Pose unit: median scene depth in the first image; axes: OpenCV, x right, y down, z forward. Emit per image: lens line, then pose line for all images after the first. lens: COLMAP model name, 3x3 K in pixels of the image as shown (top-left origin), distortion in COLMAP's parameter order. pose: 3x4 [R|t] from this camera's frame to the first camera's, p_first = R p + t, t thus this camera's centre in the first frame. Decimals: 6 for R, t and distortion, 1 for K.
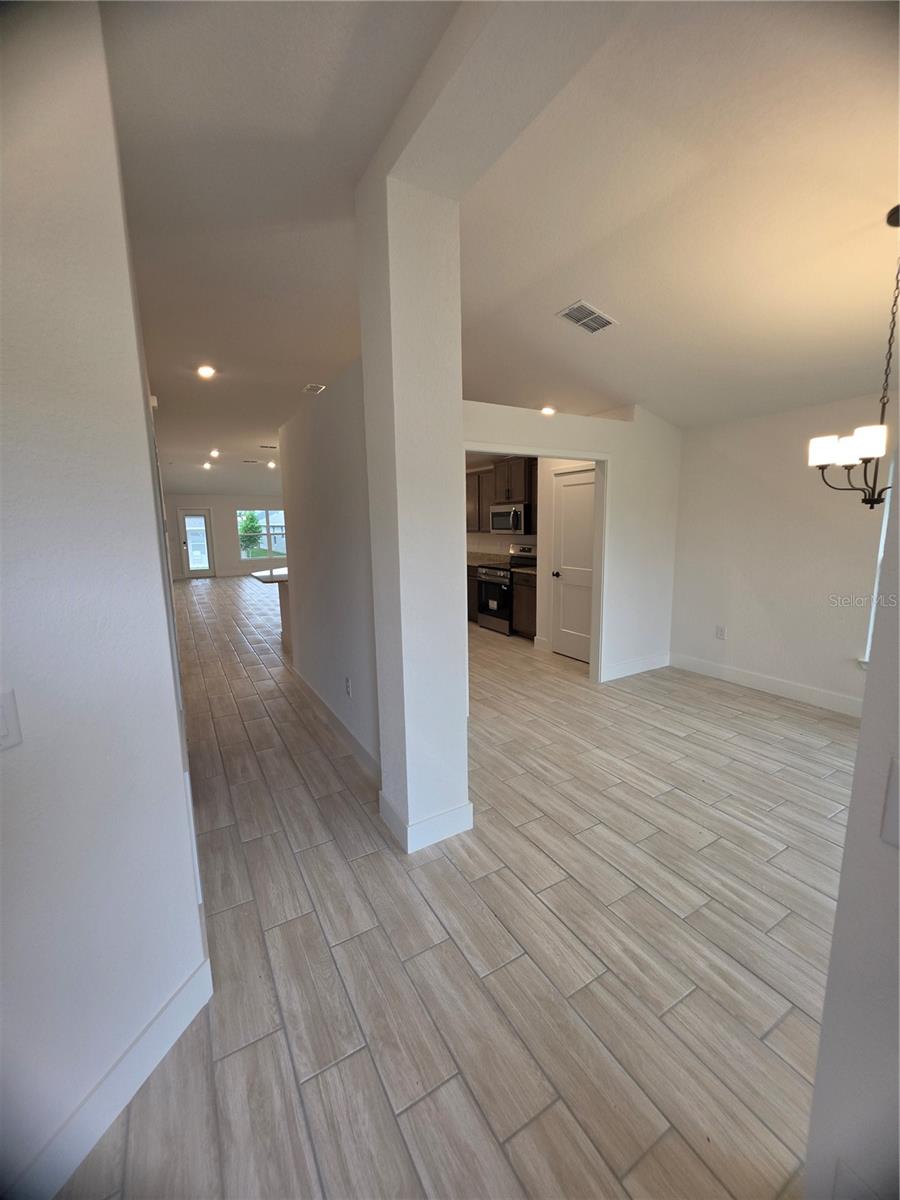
lens RADIAL K [[481.0, 0, 453.9], [0, 481.0, 599.1], [0, 0, 1]] dist [-0.009473, -0.000136]
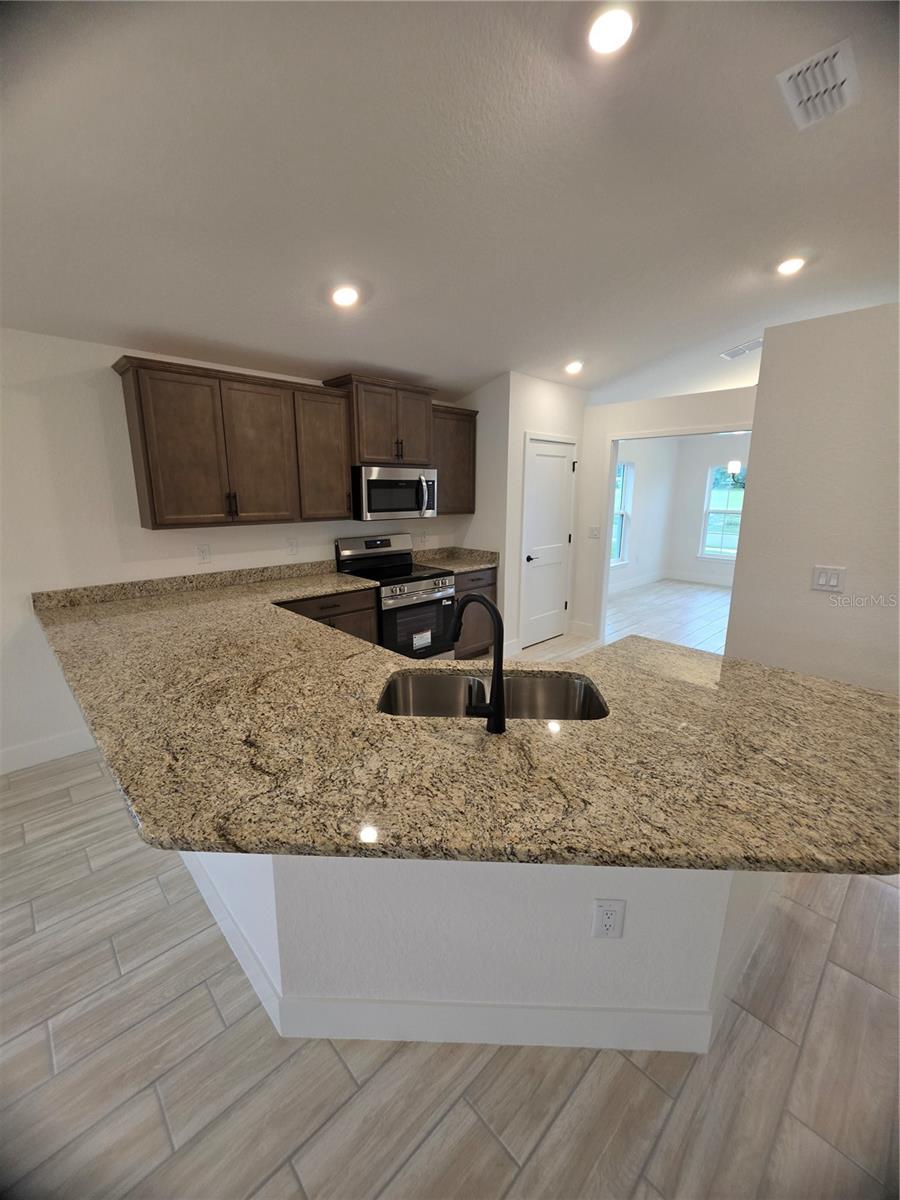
lens RADIAL K [[481.0, 0, 446.6], [0, 481.0, 592.8], [0, 0, 1]] dist [-0.009473, -0.000136]
pose [[-0.222275, -0.199298, 0.954397, -0.480519], [0.155650, 0.959077, 0.236526, -0.179774], [-0.962480, 0.201126, -0.182158, 1.077146]]
